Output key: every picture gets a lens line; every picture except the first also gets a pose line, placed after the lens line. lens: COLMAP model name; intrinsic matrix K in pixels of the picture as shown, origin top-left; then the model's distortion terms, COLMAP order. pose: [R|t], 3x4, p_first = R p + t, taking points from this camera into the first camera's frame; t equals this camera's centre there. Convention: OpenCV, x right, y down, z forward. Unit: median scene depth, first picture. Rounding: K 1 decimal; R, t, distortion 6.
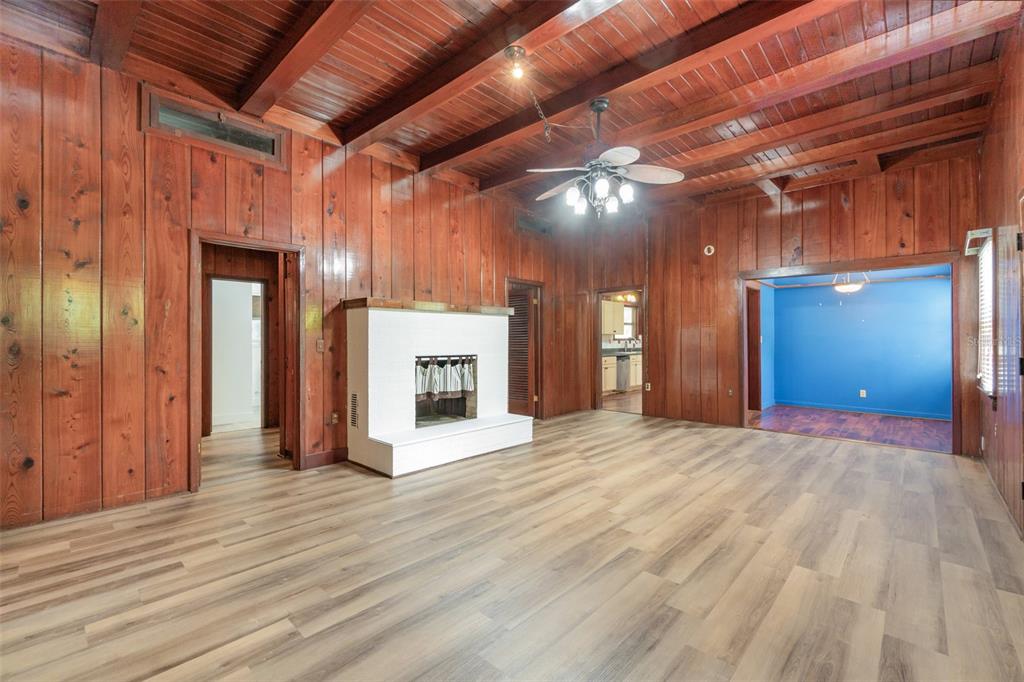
lens RADIAL K [[440.5, 0, 506.8], [0, 440.5, 339.5], [0, 0, 1]] dist [-0.002727, -0.000301]
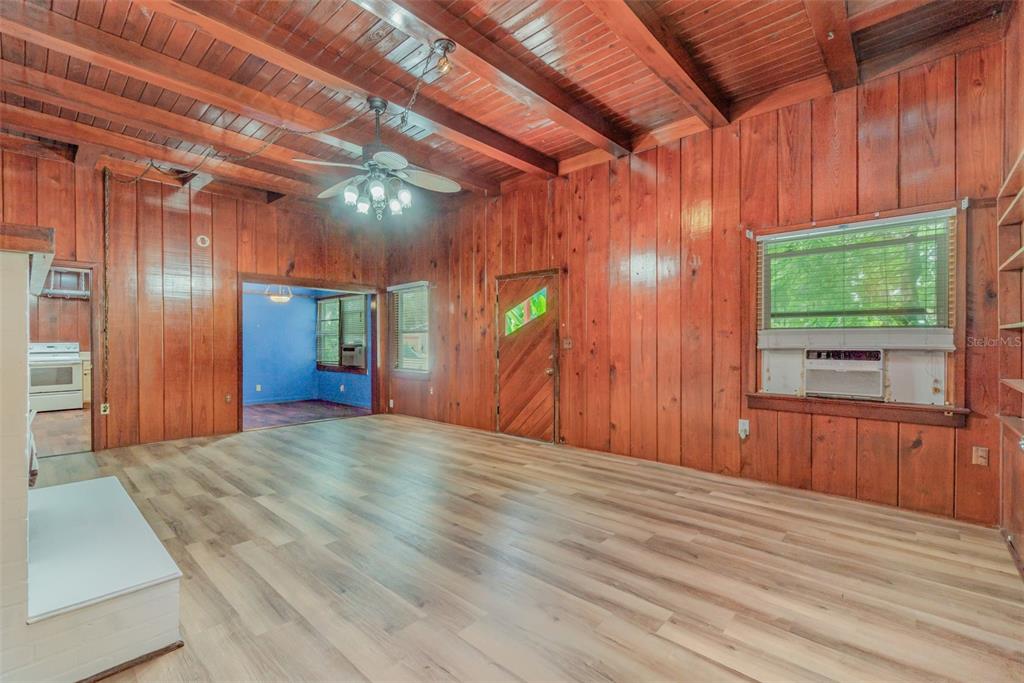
lens RADIAL K [[440.5, 0, 506.8], [0, 440.5, 340.0], [0, 0, 1]] dist [-0.002727, -0.000301]
pose [[-0.005365, 0.000834, 0.999985, -0.969358], [-0.003408, 0.999994, -0.000852, -0.010951], [-0.999980, -0.003412, -0.005362, 0.878421]]
